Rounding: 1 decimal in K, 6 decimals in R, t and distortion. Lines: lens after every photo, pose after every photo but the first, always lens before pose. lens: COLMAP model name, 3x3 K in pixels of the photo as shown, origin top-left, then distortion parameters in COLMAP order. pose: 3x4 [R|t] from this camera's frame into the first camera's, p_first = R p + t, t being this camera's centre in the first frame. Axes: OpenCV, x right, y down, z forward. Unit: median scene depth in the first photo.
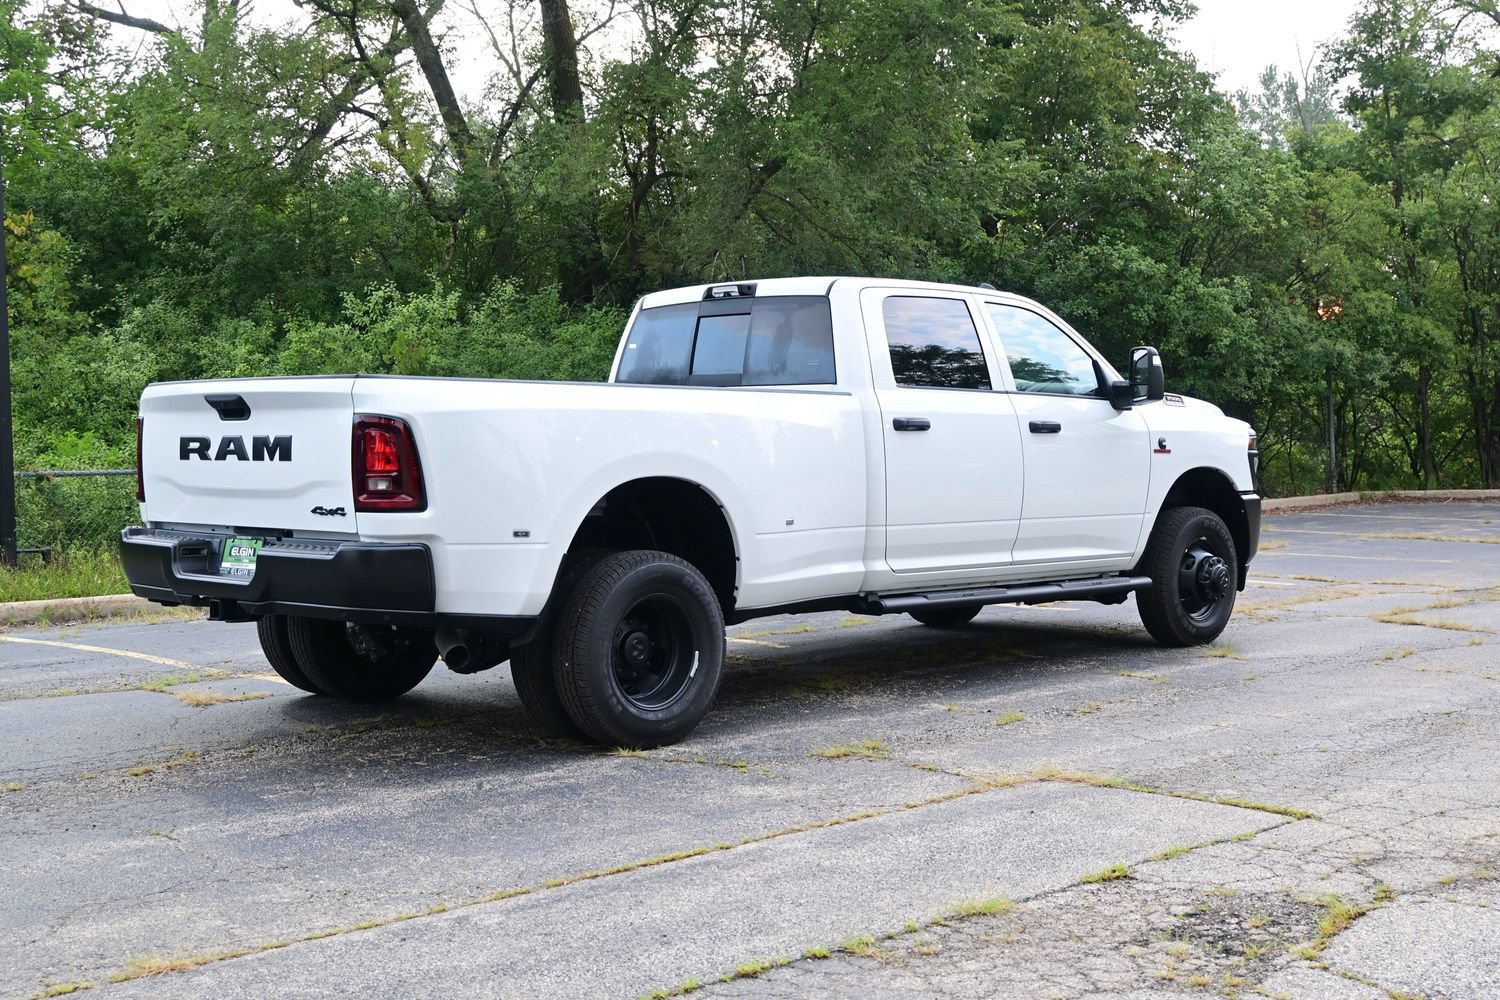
lens RADIAL K [[1920.3, 0, 750.0], [0, 1920.3, 500.0], [0, 0, 1]] dist [-0.020629, -0.023696]
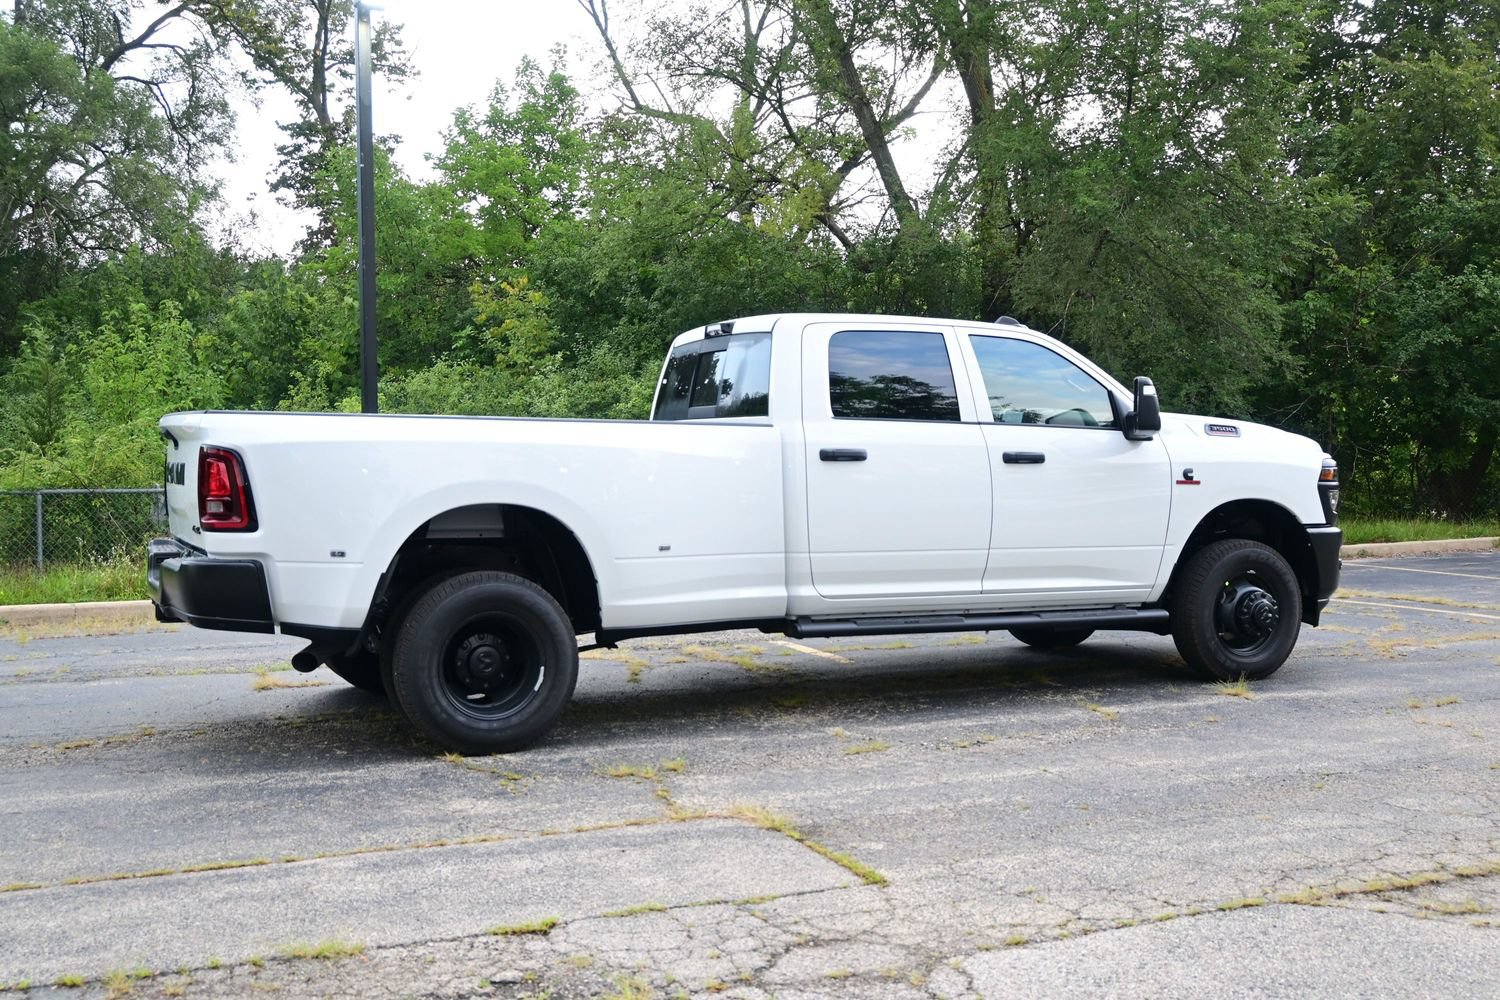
lens RADIAL K [[1629.4, 0, 750.0], [0, 1629.4, 500.0], [0, 0, 1]] dist [0.001279, -0.017467]
pose [[0.936012, 0.014694, -0.351661, 0.323491], [-0.016853, 0.999853, -0.003080, -0.010881], [0.351564, 0.008810, 0.936123, 0.152379]]
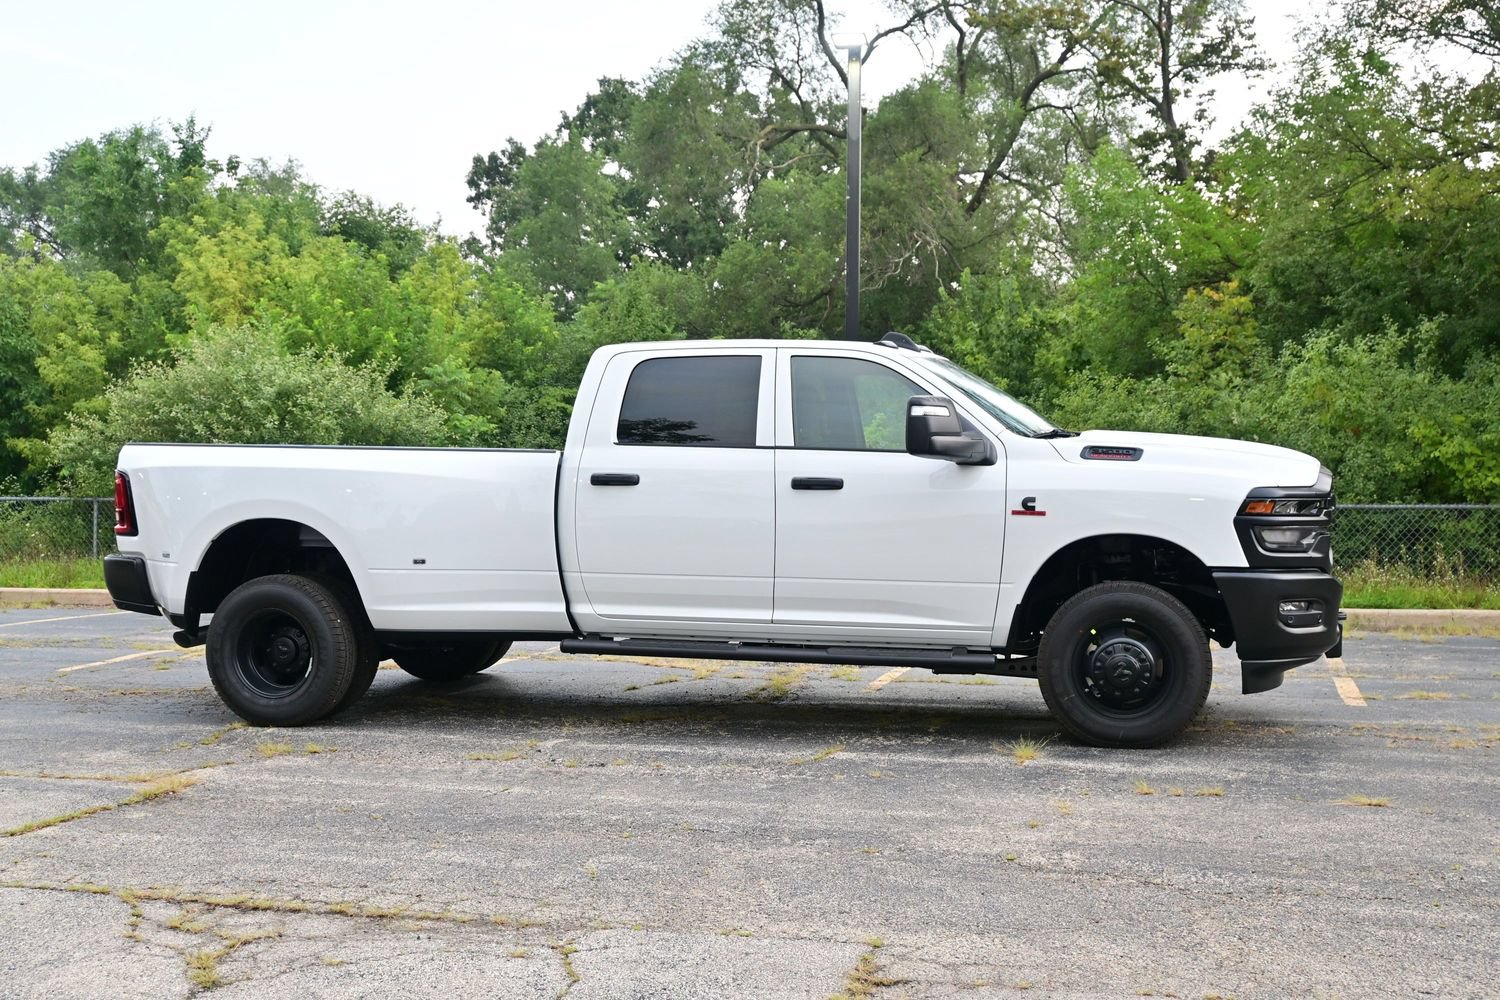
lens RADIAL K [[1681.5, 0, 750.0], [0, 1681.5, 500.0], [0, 0, 1]] dist [-0.000426, 0.011086]
pose [[0.517922, 0.025327, -0.855053, 0.863349], [-0.034943, 0.999354, 0.008435, -0.035963], [0.854714, 0.025509, 0.518472, 0.542928]]
